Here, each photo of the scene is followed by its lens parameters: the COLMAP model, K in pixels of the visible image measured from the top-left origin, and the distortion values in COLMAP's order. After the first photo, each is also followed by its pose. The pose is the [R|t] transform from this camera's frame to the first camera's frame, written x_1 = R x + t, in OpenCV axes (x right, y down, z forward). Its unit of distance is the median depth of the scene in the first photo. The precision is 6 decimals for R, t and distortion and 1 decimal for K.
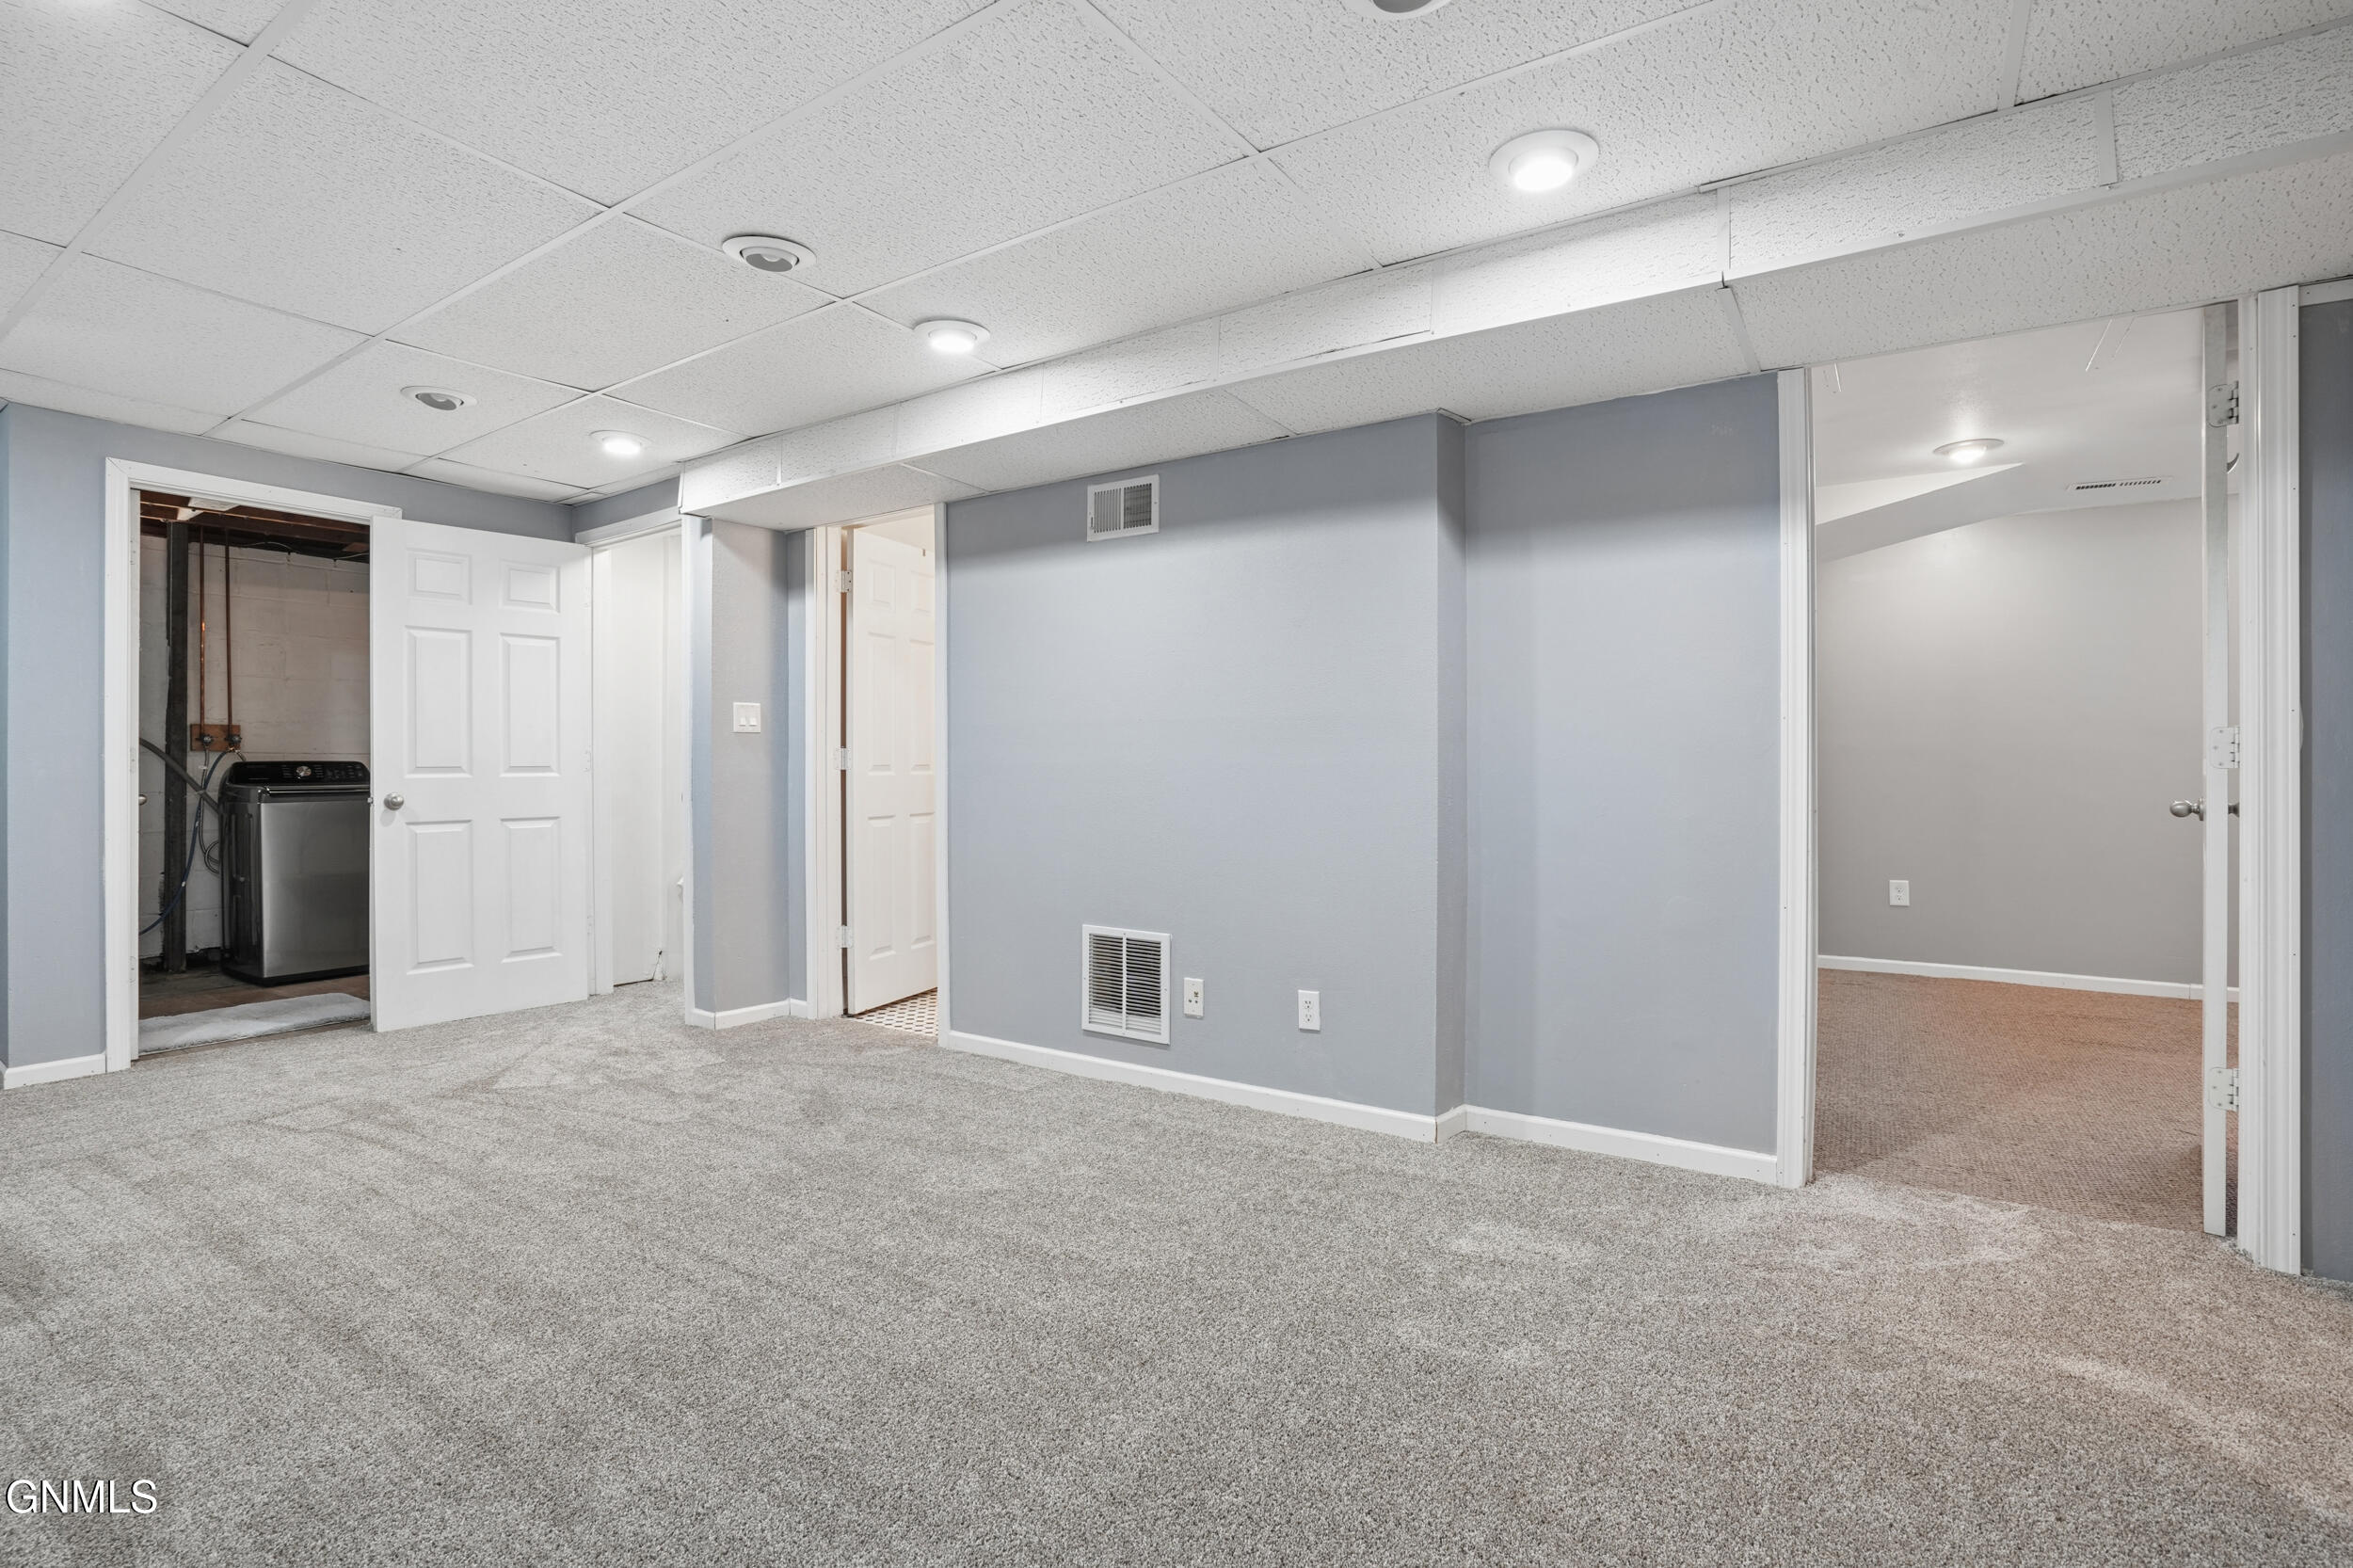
lens RADIAL K [[1099.3, 0, 1189.3], [0, 1099.3, 775.1], [0, 0, 1]] dist [-0.040866, 0.013071]
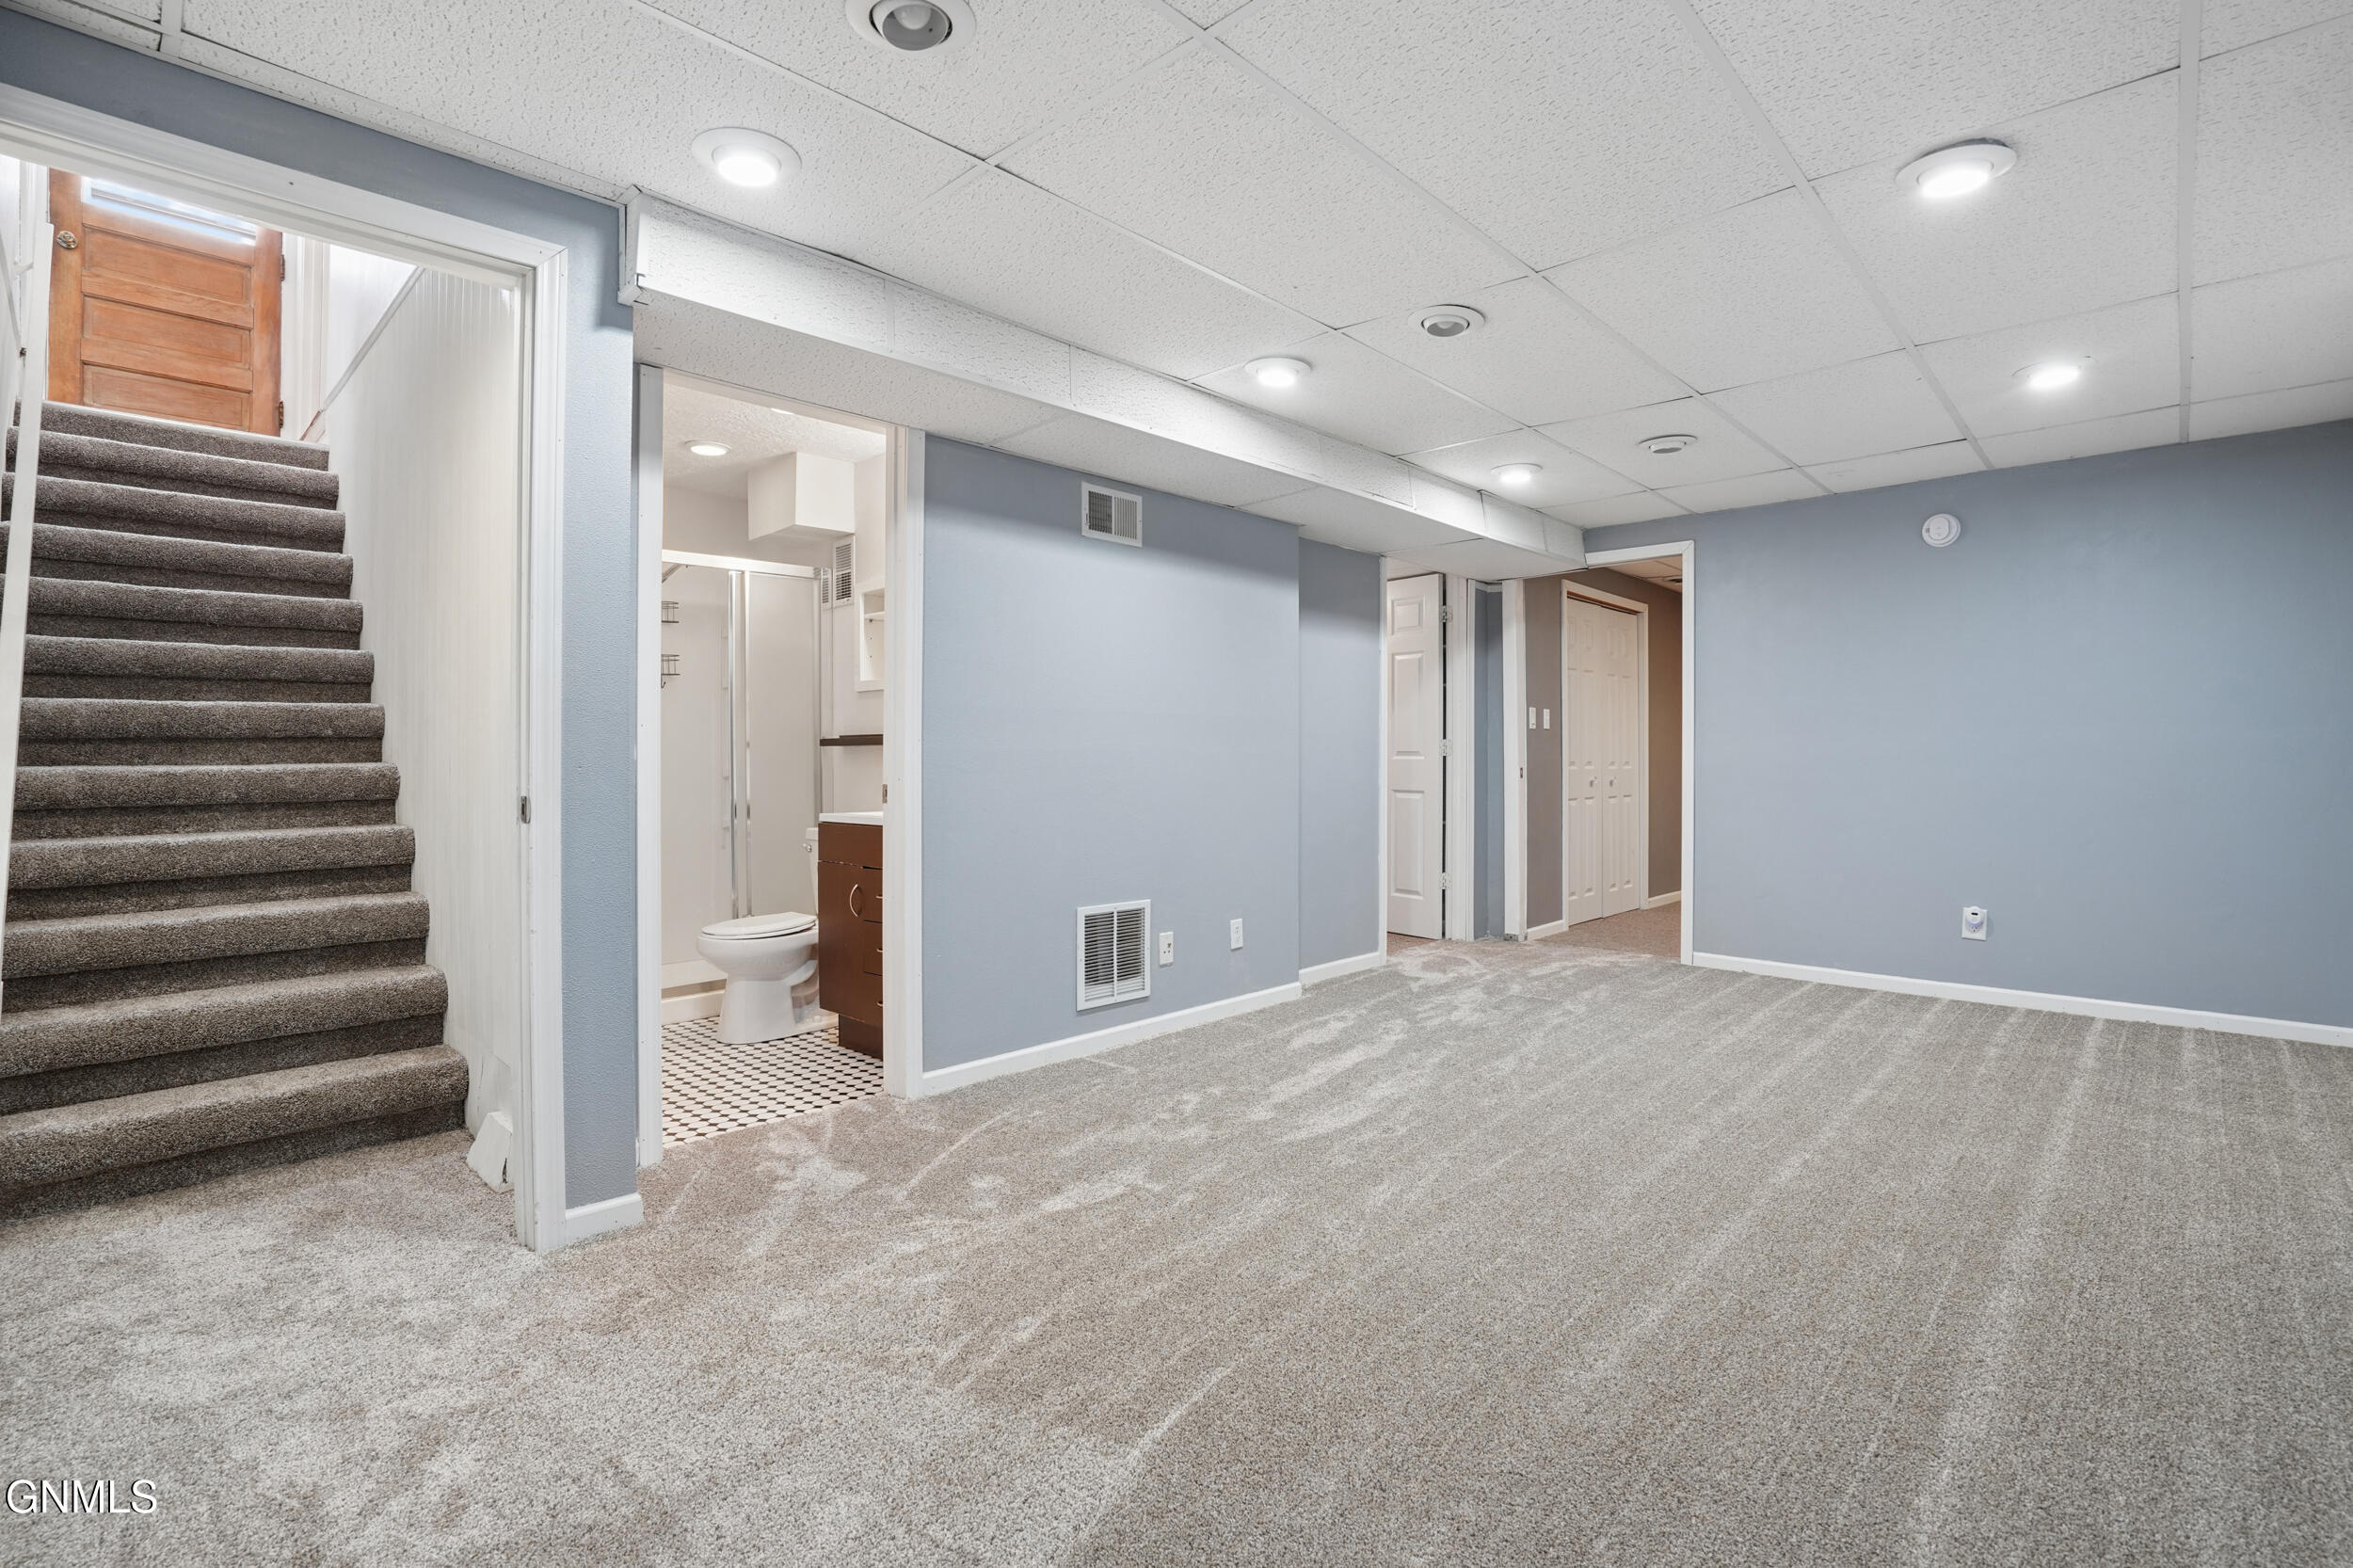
lens RADIAL K [[1099.3, 0, 1184.8], [0, 1099.3, 762.0], [0, 0, 1]] dist [-0.040866, 0.013071]
pose [[0.178152, 0.005647, 0.983987, -1.125049], [0.016116, 0.999833, -0.008656, 0.011935], [-0.983871, 0.017400, 0.178031, 0.746072]]
